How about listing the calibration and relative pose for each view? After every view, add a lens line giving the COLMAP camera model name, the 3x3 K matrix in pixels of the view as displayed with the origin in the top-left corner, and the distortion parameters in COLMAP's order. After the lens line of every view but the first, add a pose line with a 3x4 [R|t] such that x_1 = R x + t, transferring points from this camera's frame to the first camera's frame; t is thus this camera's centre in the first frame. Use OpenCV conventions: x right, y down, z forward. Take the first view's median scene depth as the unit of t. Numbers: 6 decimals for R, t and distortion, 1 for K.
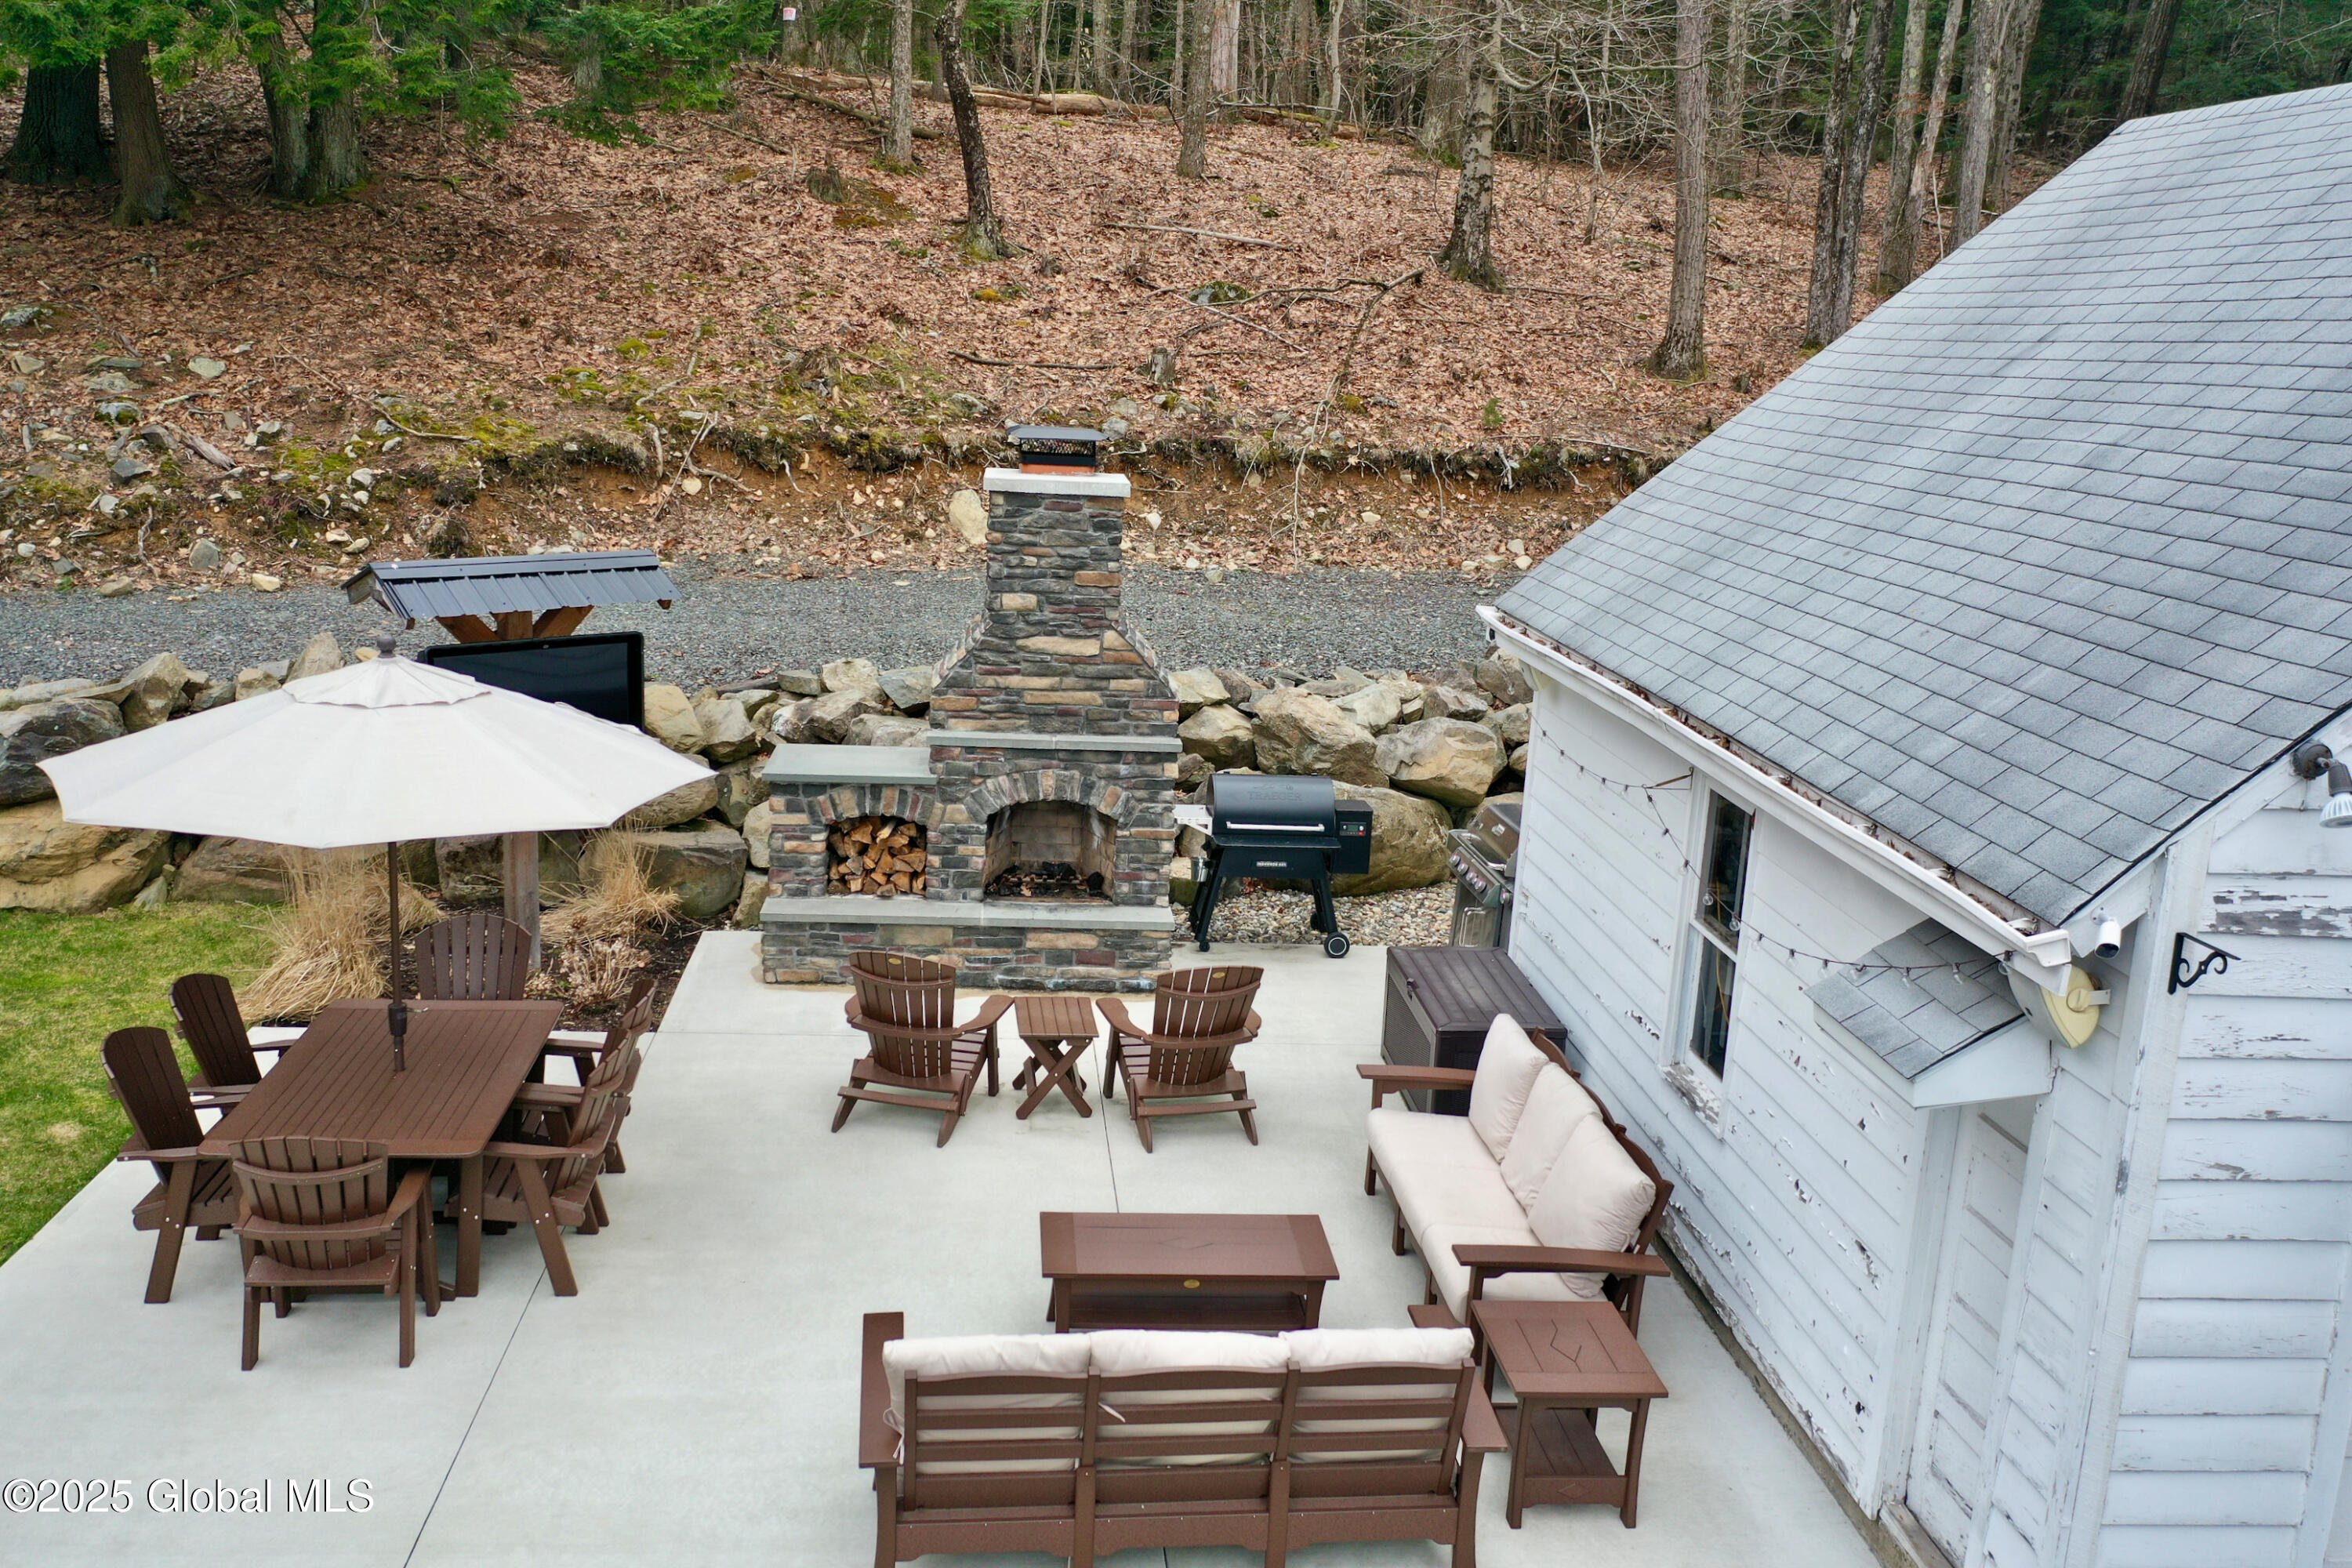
lens RADIAL K [[1983.0, 0, 1176.0], [0, 1983.0, 784.0], [0, 0, 1]] dist [0.005158, 0.013765]
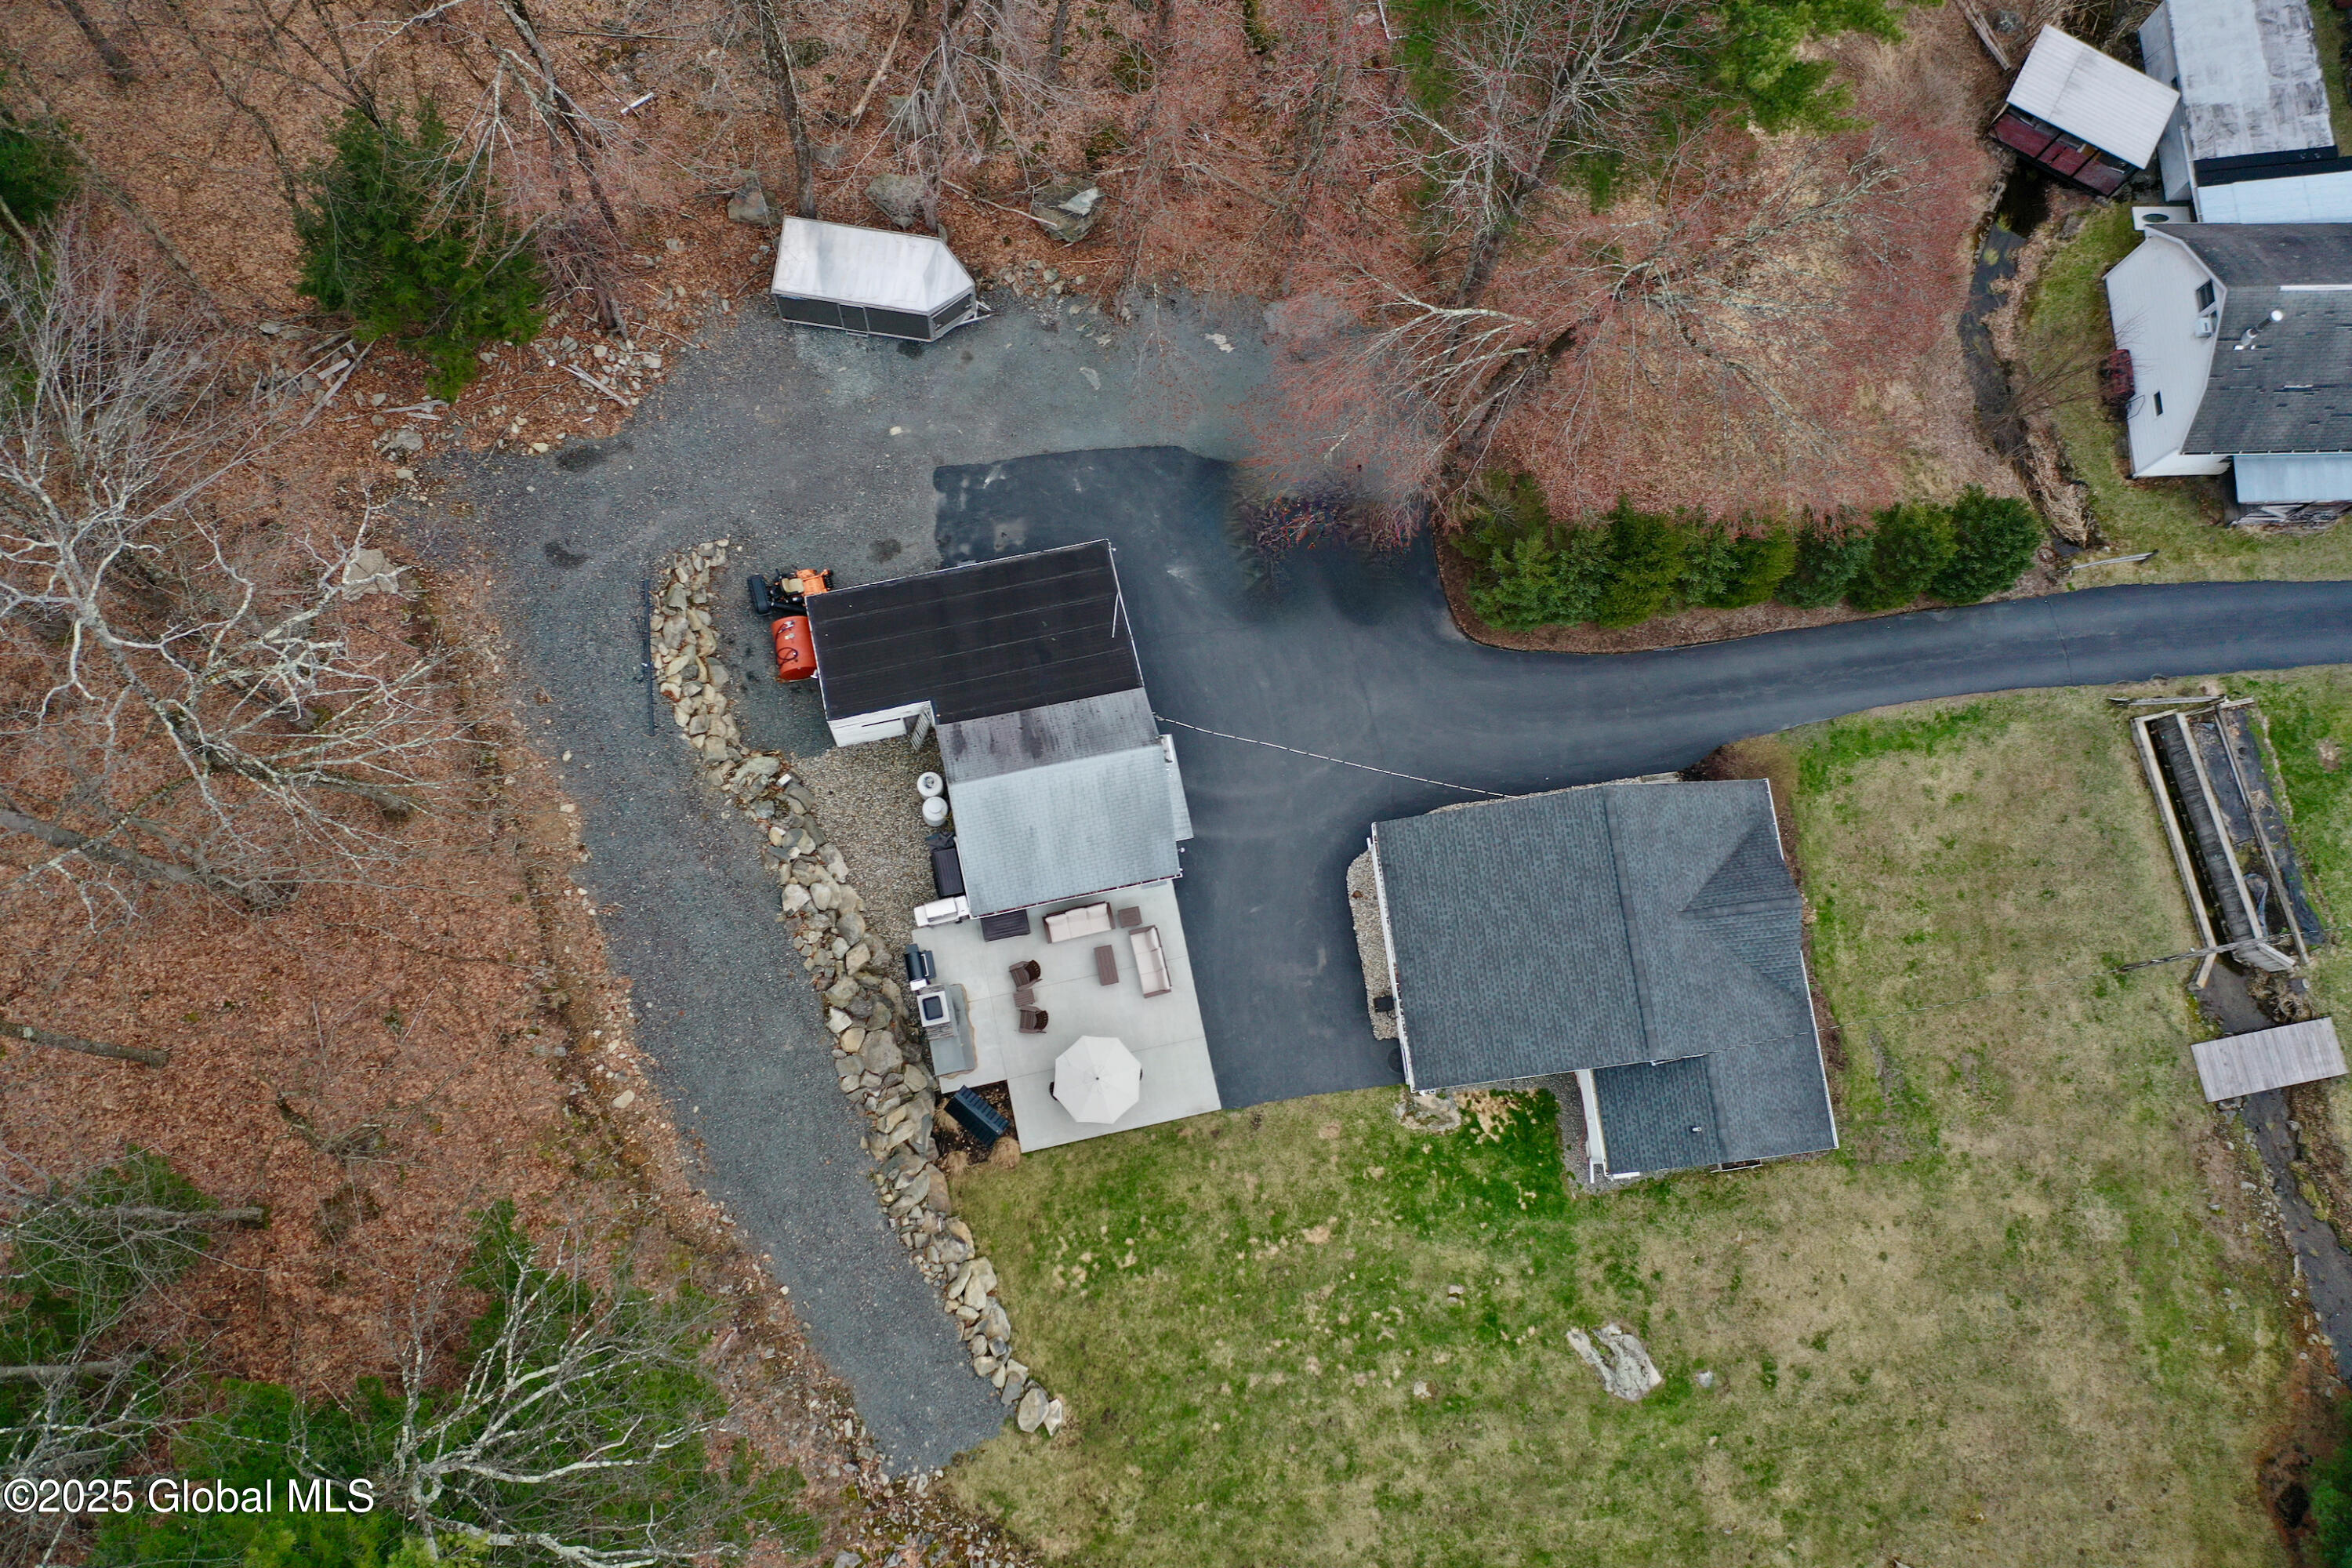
lens RADIAL K [[1864.6, 0, 1176.0], [0, 1864.6, 784.0], [0, 0, 1]] dist [0.006185, 0.010158]
pose [[-0.122208, -0.981652, 0.146374, -0.162792], [0.150338, 0.127469, 0.980383, -2.833826], [-0.981052, 0.141816, 0.132002, -0.117933]]
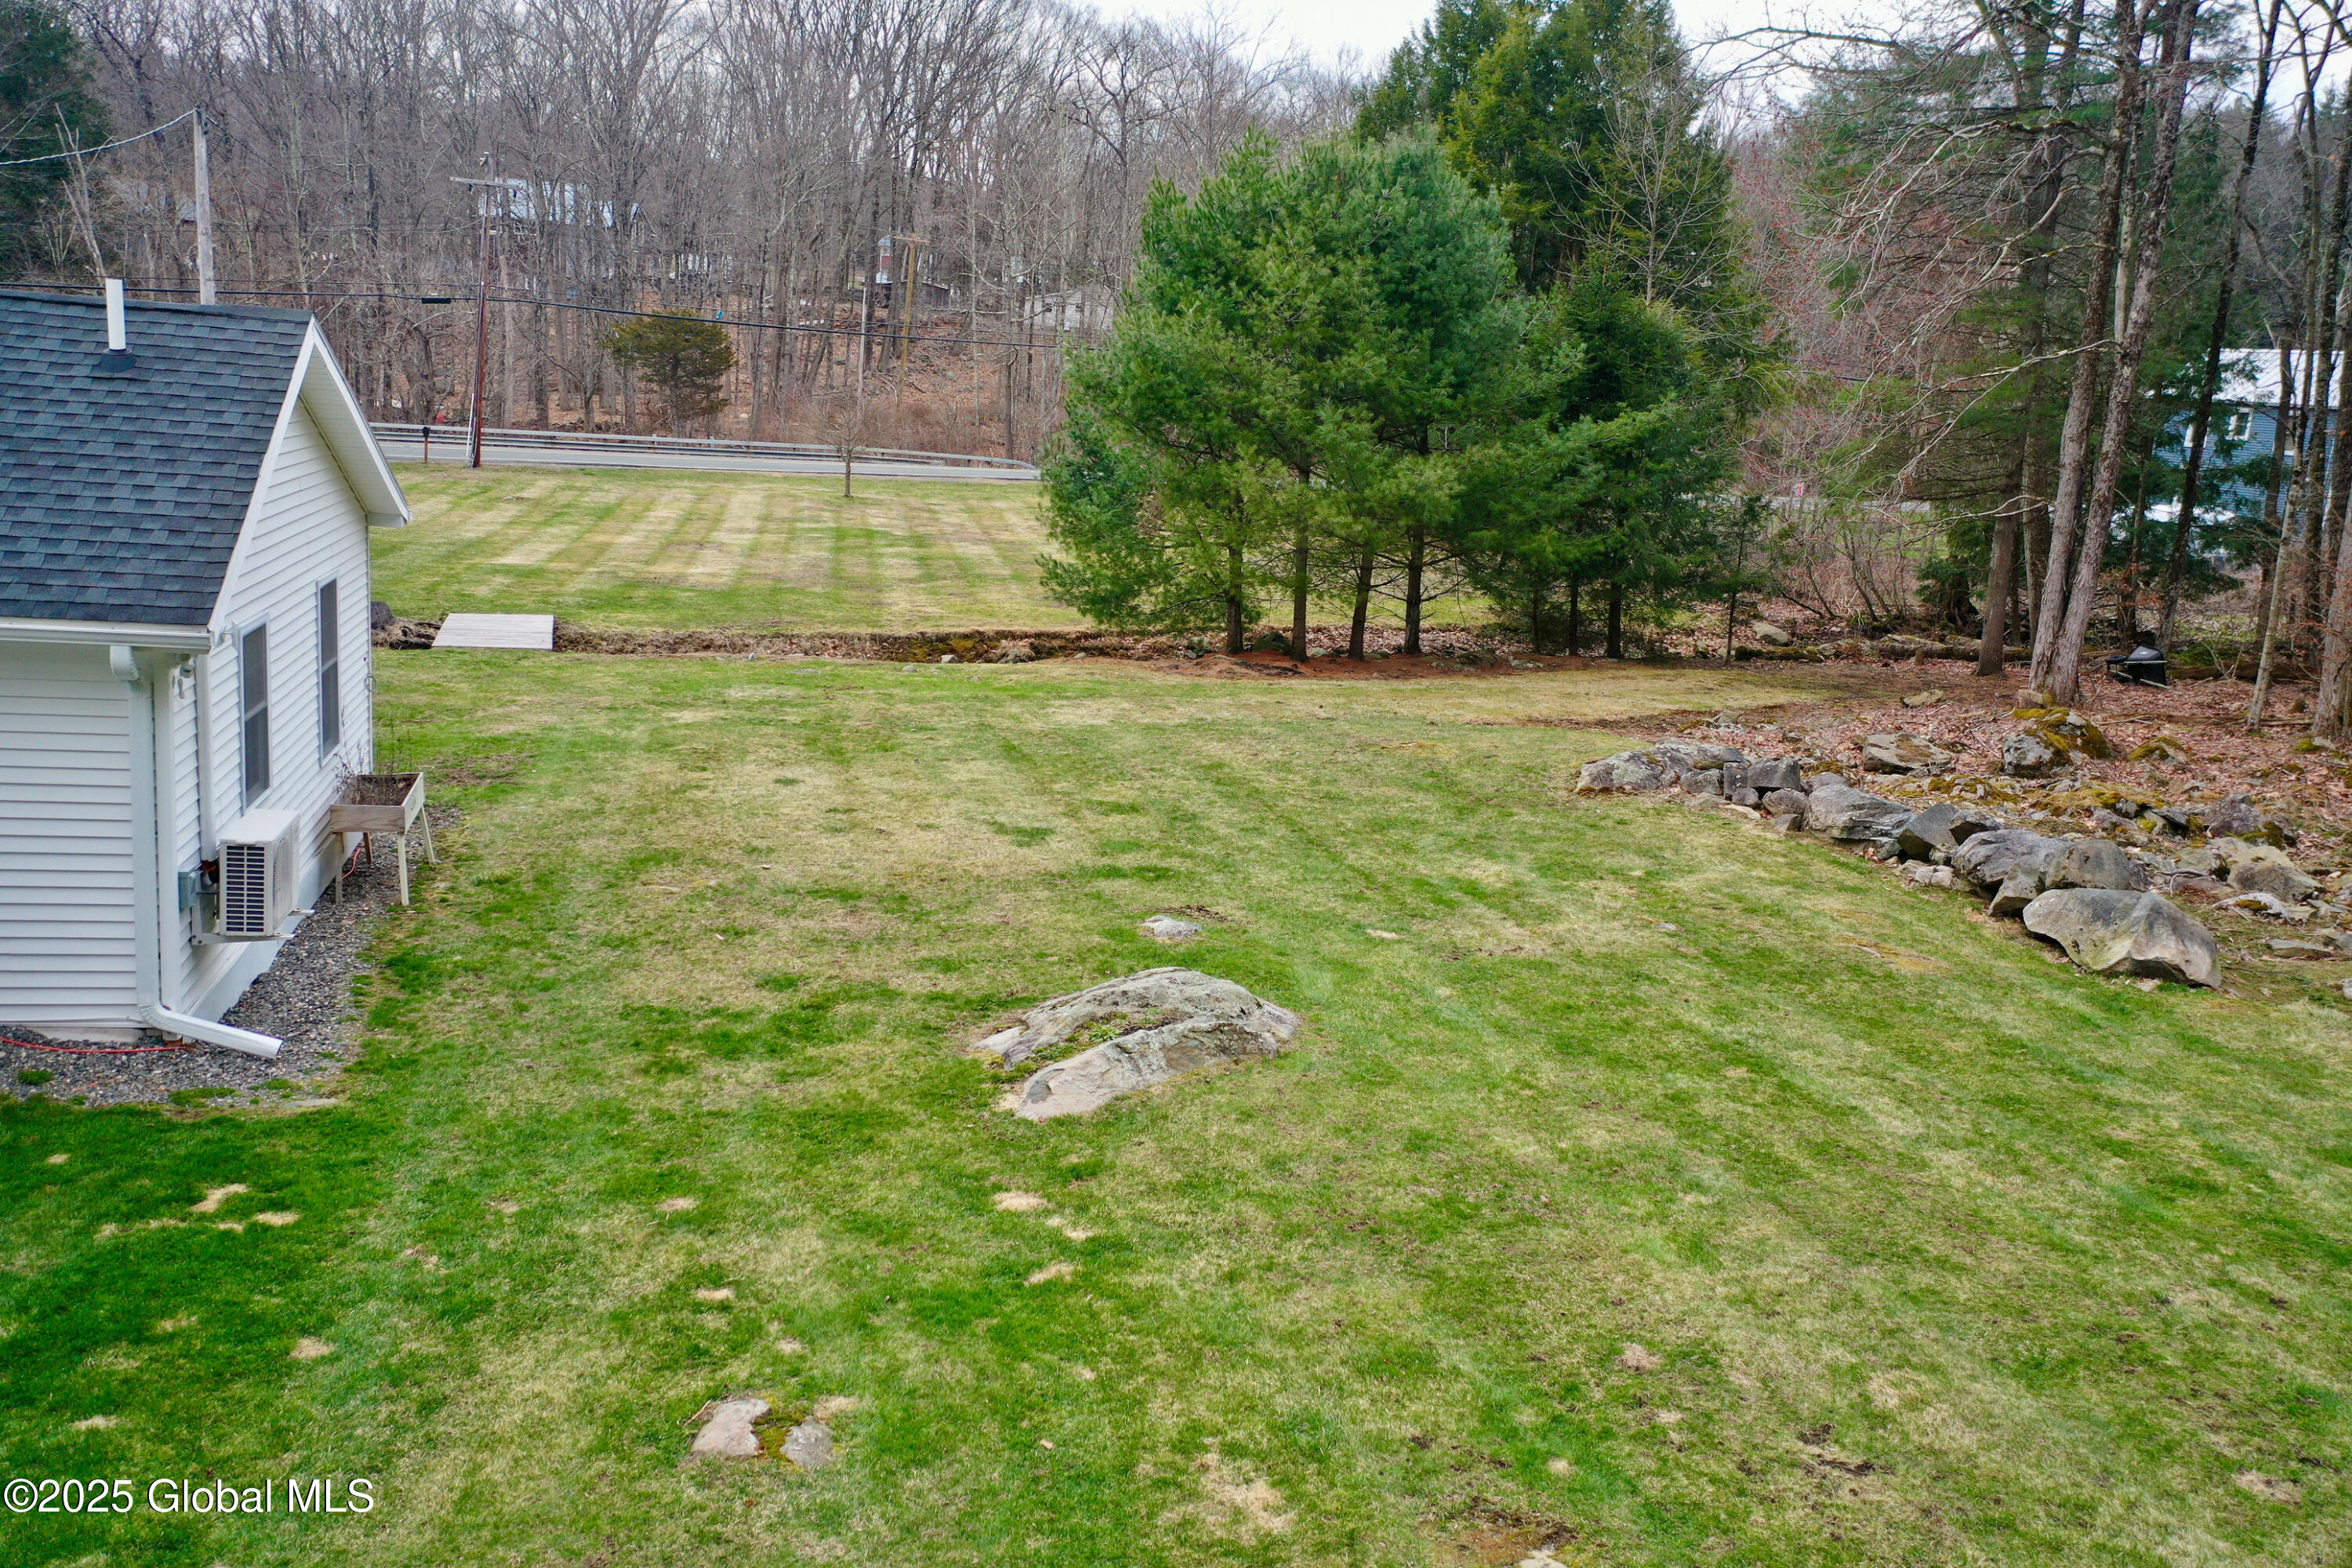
lens RADIAL K [[1870.5, 0, 1176.0], [0, 1870.5, 784.0], [0, 0, 1]] dist [0.007004, 0.001985]
pose [[-0.962540, -0.073855, -0.260887, -0.544605], [-0.179192, 0.895384, 0.407650, -0.086310], [0.203487, 0.439128, -0.875077, 0.247282]]
